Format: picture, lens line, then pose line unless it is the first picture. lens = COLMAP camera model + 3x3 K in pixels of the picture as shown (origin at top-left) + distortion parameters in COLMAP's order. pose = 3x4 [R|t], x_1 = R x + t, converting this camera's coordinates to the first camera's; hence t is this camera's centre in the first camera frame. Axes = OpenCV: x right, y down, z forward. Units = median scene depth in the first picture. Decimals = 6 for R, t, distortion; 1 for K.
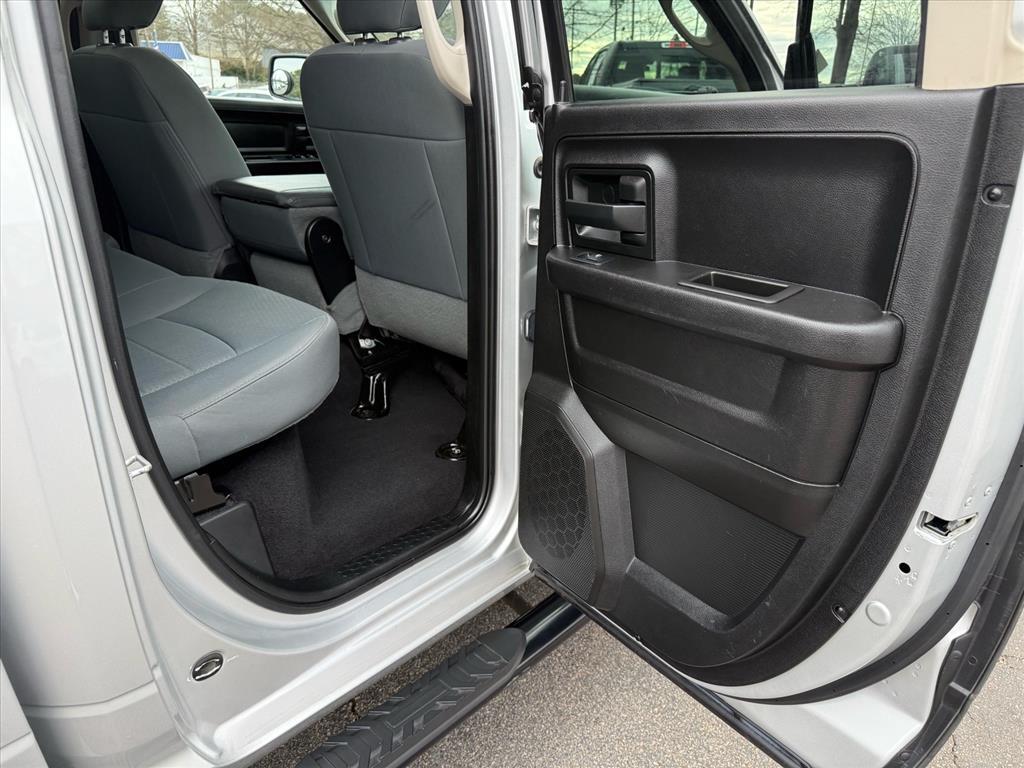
lens RADIAL K [[706.9, 0, 512.0], [0, 706.9, 384.0], [0, 0, 1]] dist [-0.005250, -0.001384]
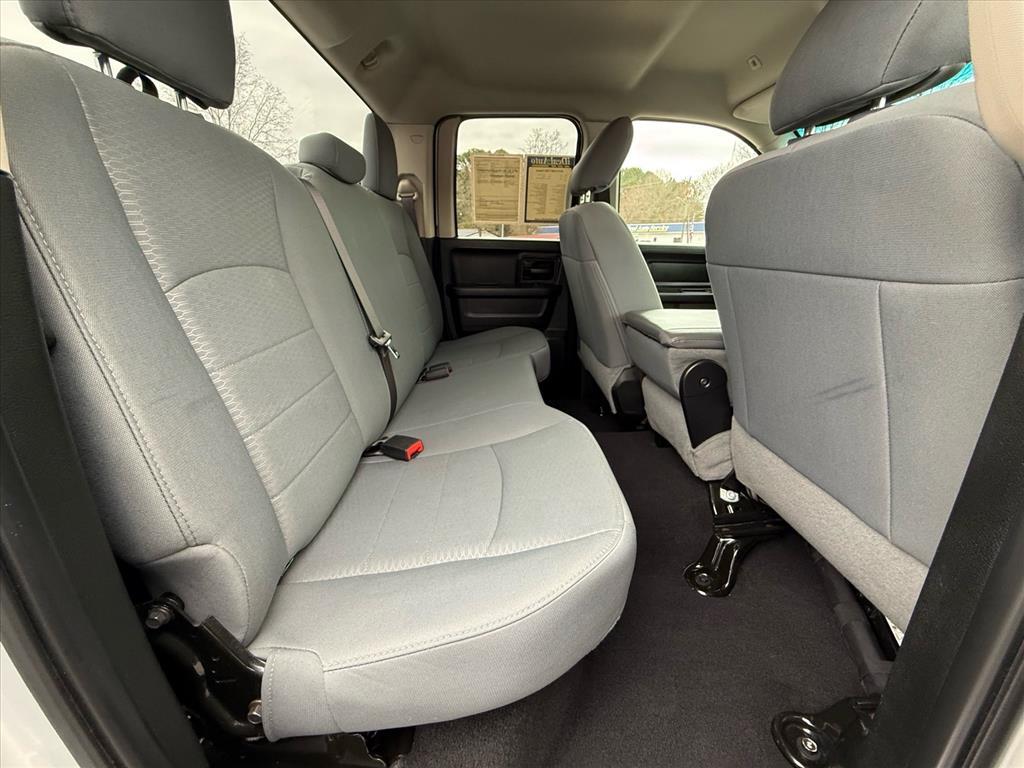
lens RADIAL K [[413.5, 0, 512.0], [0, 413.5, 384.0], [0, 0, 1]] dist [-0.001461, -0.000017]
pose [[0.696235, 0.189884, -0.692244, -0.059752], [-0.245780, 0.969146, 0.018642, -0.144028], [0.674425, 0.157161, 0.721423, 0.415515]]
